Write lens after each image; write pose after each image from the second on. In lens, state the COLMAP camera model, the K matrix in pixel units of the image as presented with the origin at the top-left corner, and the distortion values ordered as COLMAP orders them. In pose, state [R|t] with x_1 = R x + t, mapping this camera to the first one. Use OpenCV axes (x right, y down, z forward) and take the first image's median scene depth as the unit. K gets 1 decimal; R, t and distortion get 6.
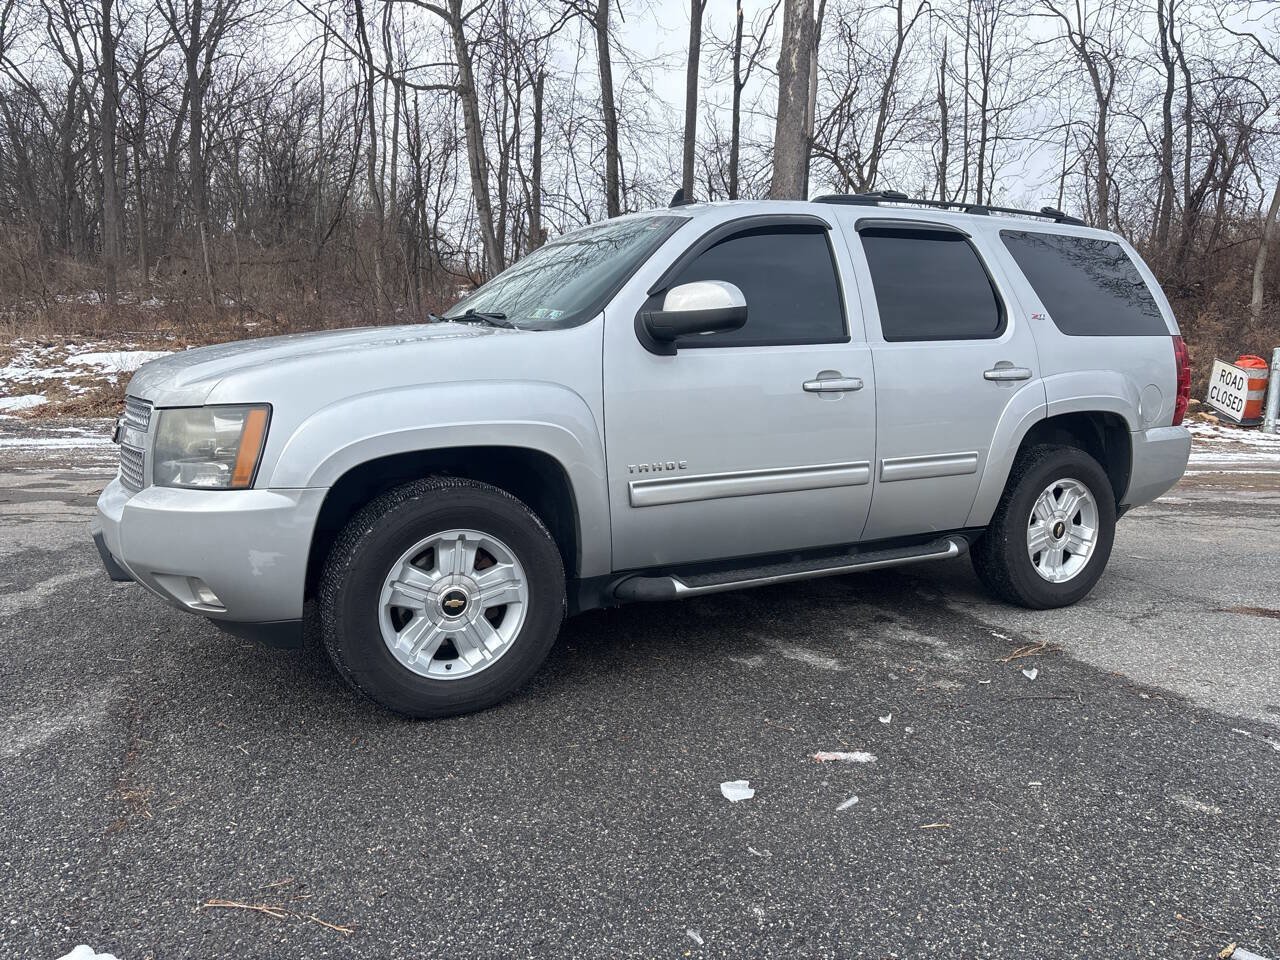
lens RADIAL K [[962.2, 0, 646.3], [0, 962.2, 480.4], [0, 0, 1]] dist [0.047872, -0.047645]
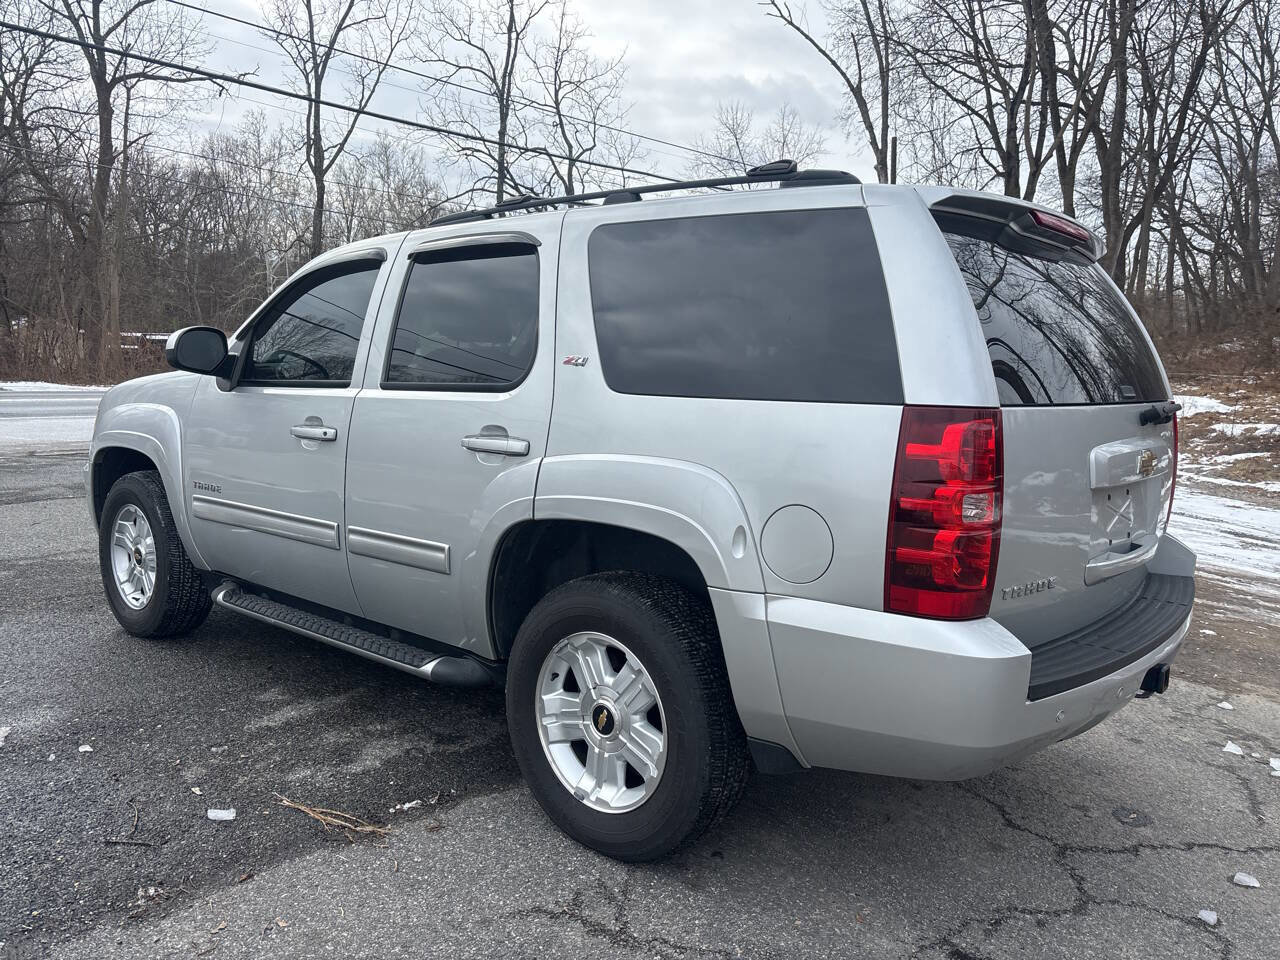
lens RADIAL K [[962.2, 0, 640.6], [0, 962.2, 485.1], [0, 0, 1]] dist [0.047872, -0.047645]
pose [[0.351189, 0.116964, -0.928970, 1.116209], [-0.157230, 0.985445, 0.064635, -0.151399], [0.923008, 0.123363, 0.364468, 0.915373]]
